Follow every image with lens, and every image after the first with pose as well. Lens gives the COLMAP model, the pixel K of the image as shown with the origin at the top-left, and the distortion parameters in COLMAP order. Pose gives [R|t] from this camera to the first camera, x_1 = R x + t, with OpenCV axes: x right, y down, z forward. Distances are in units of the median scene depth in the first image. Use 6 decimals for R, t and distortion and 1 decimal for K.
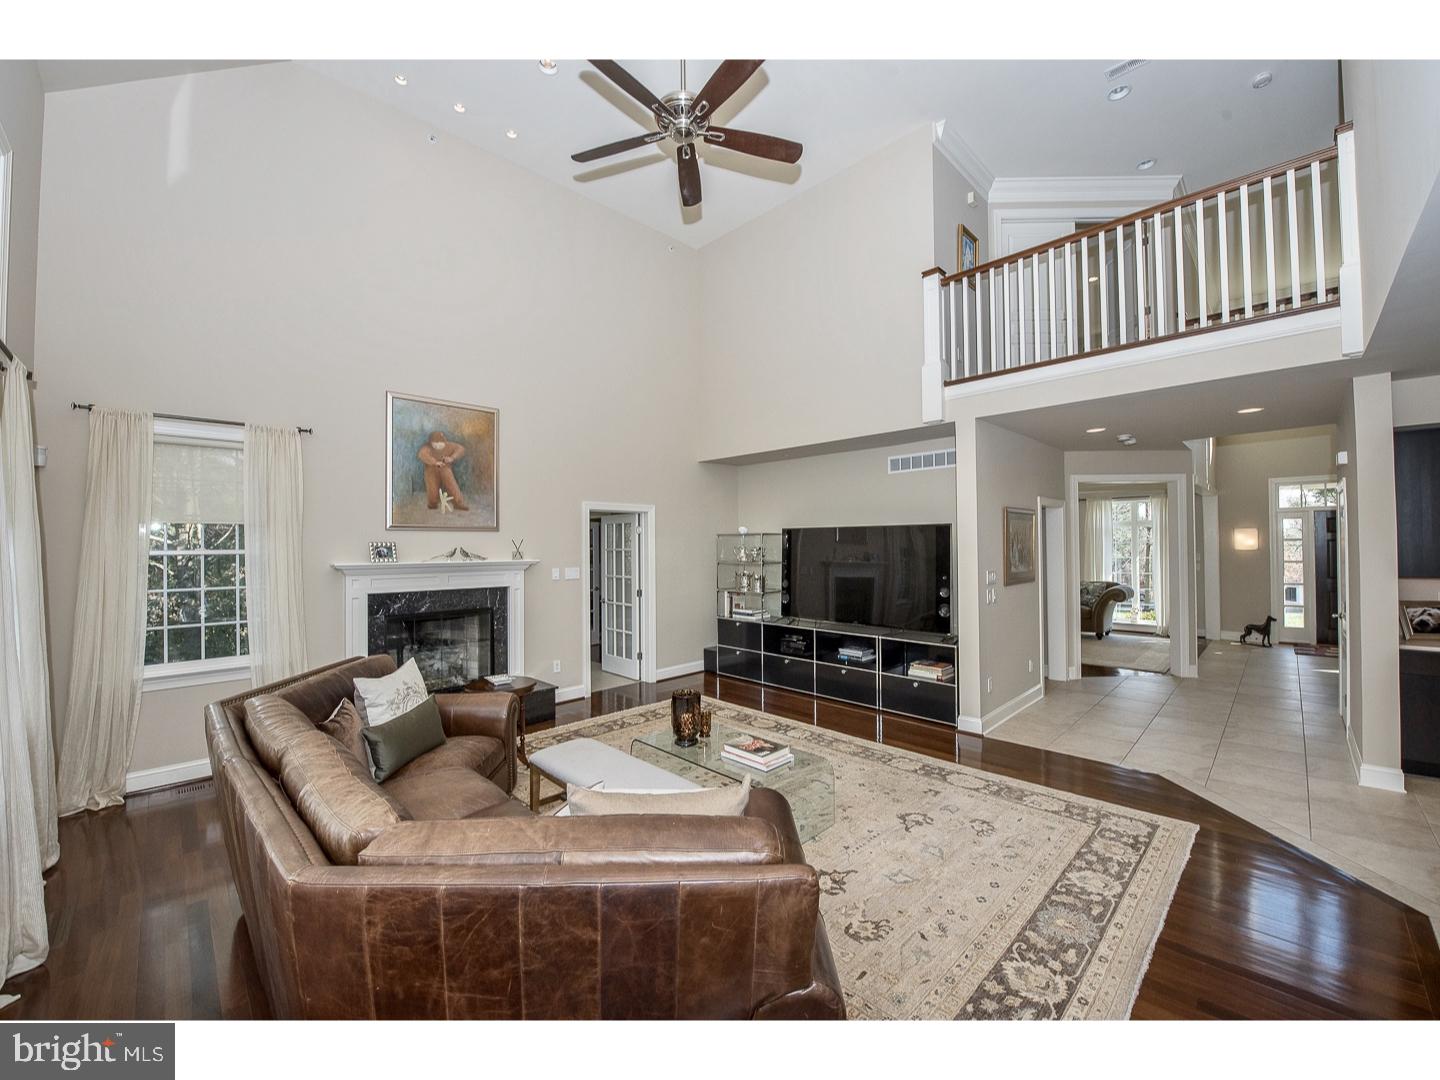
lens RADIAL K [[572.6, 0, 715.5], [0, 572.6, 537.1], [0, 0, 1]] dist [-0.017879, 0.000248]
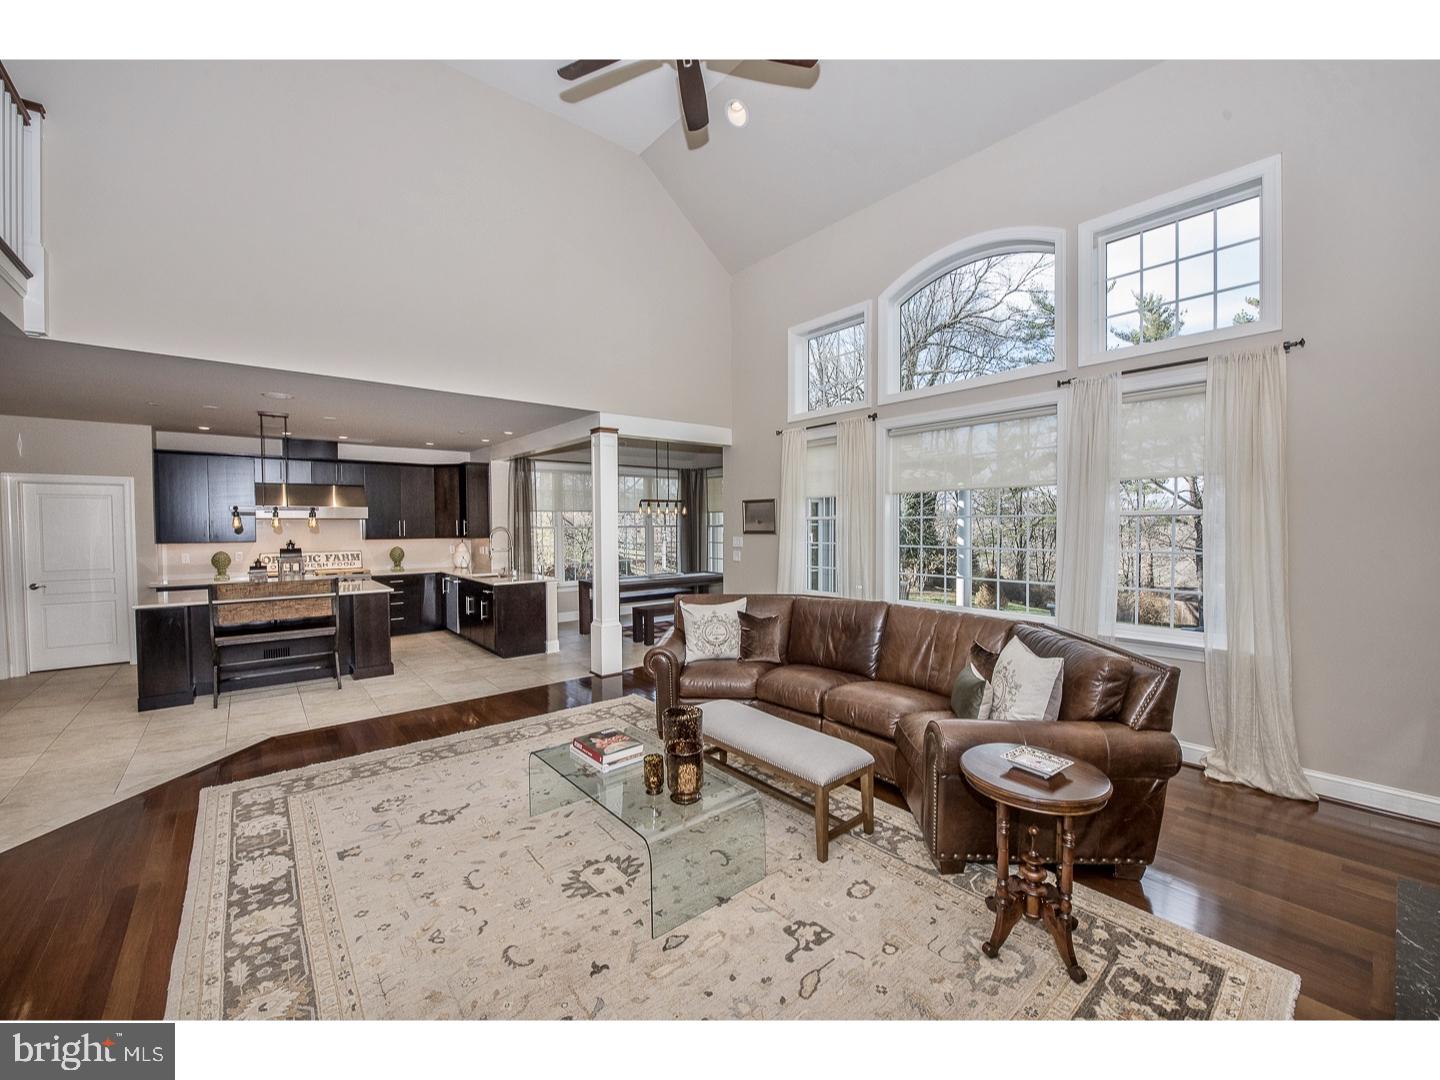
lens RADIAL K [[572.6, 0, 721.0], [0, 572.6, 536.3], [0, 0, 1]] dist [-0.017879, 0.000248]
pose [[-0.996940, -0.007165, 0.077842, -0.180867], [-0.006127, 0.999889, 0.013562, 0.021499], [-0.077931, 0.013044, -0.996873, 1.909804]]
